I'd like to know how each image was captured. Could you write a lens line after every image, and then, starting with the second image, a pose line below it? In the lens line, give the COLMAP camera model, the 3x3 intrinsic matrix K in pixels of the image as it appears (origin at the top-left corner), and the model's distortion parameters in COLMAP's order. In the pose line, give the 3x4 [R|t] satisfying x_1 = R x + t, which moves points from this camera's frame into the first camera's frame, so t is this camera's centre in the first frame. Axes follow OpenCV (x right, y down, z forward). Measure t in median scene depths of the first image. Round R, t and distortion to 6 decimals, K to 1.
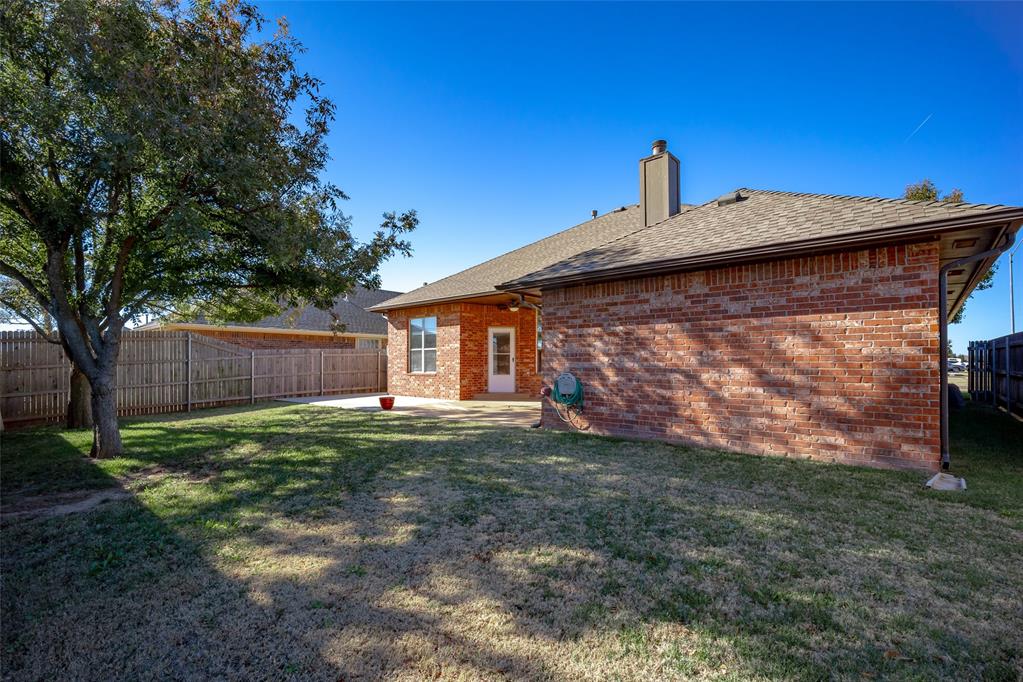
lens RADIAL K [[464.9, 0, 510.8], [0, 464.9, 360.8], [0, 0, 1]] dist [-0.002943, -0.000264]
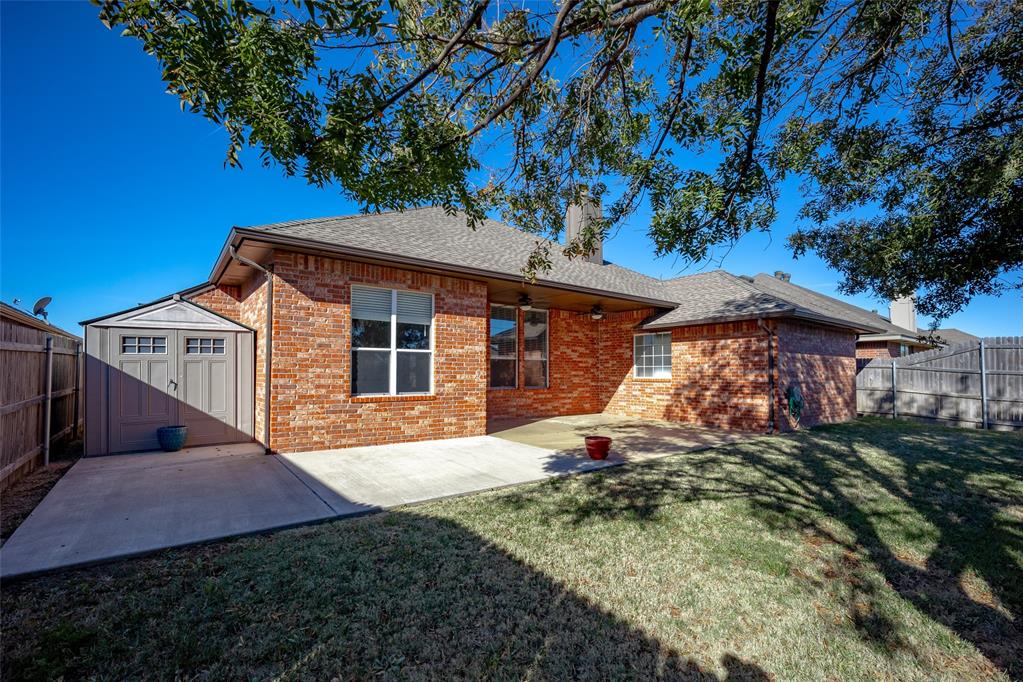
lens RADIAL K [[464.9, 0, 510.8], [0, 464.9, 360.8], [0, 0, 1]] dist [-0.002943, -0.000264]
pose [[0.191624, 0.027630, 0.981079, -1.352079], [-0.013426, 0.999584, -0.025528, -0.001826], [-0.981376, -0.008280, 0.191916, 1.554751]]
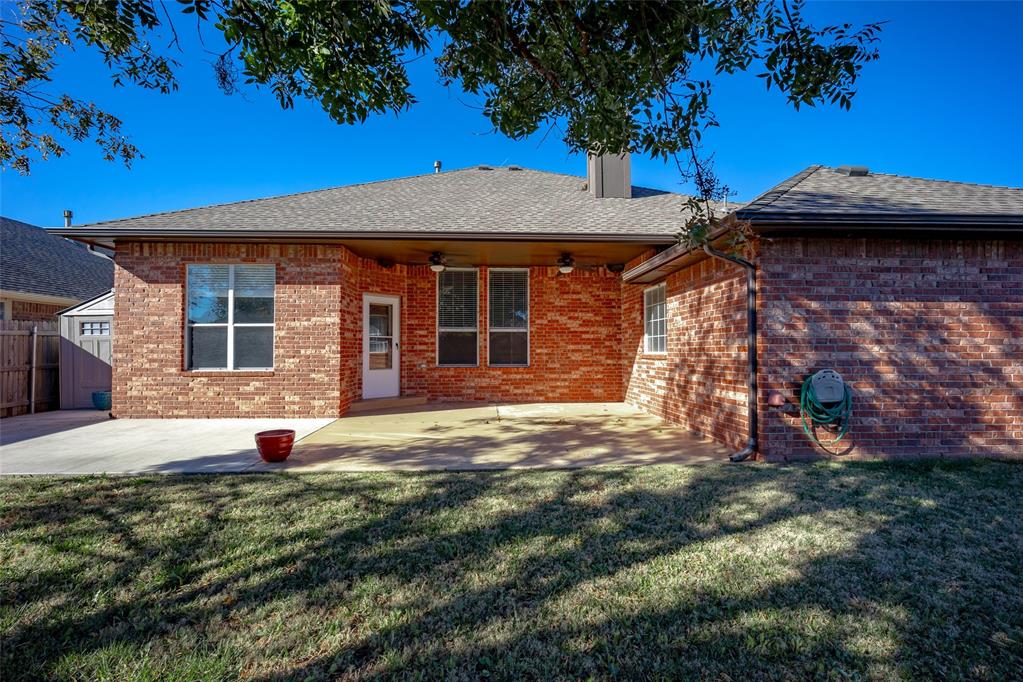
lens RADIAL K [[457.1, 0, 511.5], [0, 457.1, 341.0], [0, 0, 1]] dist [-0.001783, -0.000232]
pose [[0.727960, 0.013972, 0.685478, -0.624259], [-0.004982, 0.999874, -0.015089, -0.000876], [-0.685602, 0.007569, 0.727937, 0.834564]]
